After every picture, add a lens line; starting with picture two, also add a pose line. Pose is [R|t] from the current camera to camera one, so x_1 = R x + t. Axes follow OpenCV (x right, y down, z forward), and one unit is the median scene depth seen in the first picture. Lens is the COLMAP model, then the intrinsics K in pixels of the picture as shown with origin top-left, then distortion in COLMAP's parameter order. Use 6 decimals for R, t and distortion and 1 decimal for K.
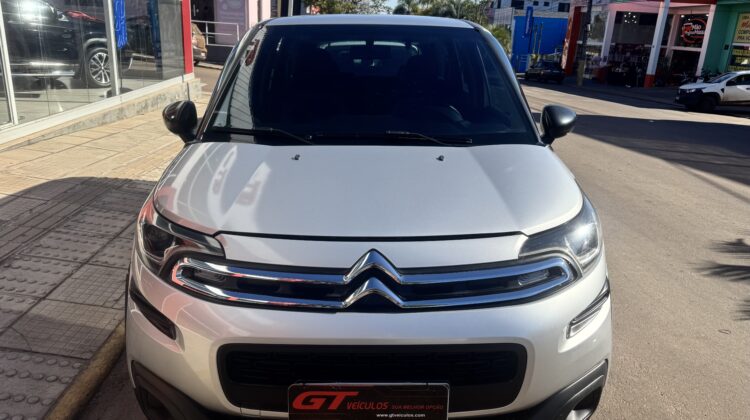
lens RADIAL K [[539.1, 0, 375.3], [0, 539.1, 207.3], [0, 0, 1]] dist [-0.002341, -0.013953]
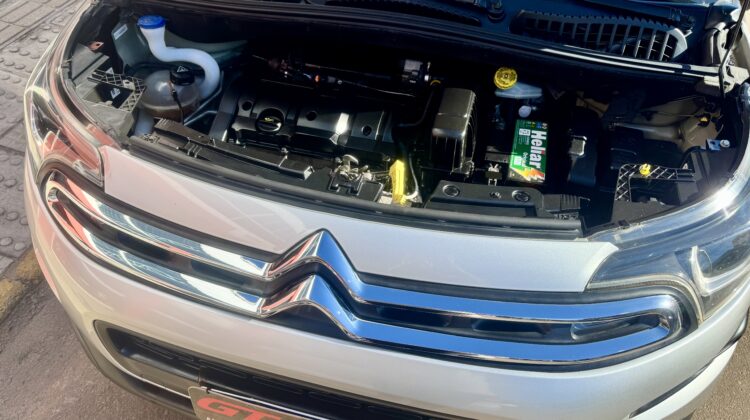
lens RADIAL K [[539.1, 0, 368.1], [0, 539.1, 207.9], [0, 0, 1]] dist [-0.002341, -0.013953]
pose [[0.964619, 0.197232, -0.174959, 0.080488], [-0.101154, 0.889682, 0.445235, -0.119653], [0.243472, -0.411784, 0.878154, 0.303434]]
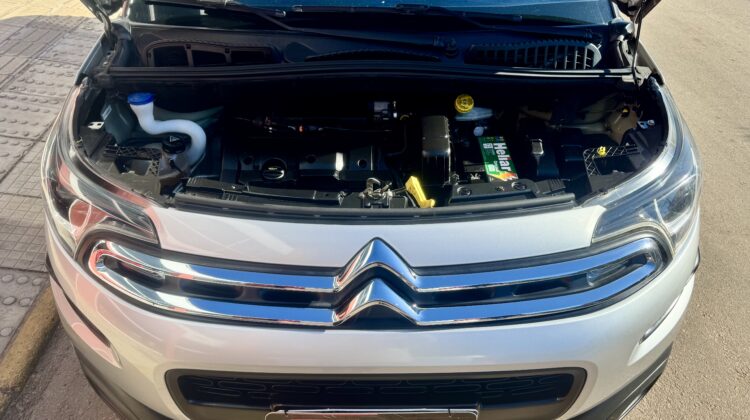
lens RADIAL K [[539.1, 0, 376.5], [0, 539.1, 227.2], [0, 0, 1]] dist [-0.002341, -0.013953]
pose [[0.999988, 0.002604, -0.004226, -0.001615], [-0.000896, 0.932077, 0.362260, -0.104514], [0.004882, -0.362251, 0.932068, 0.222624]]
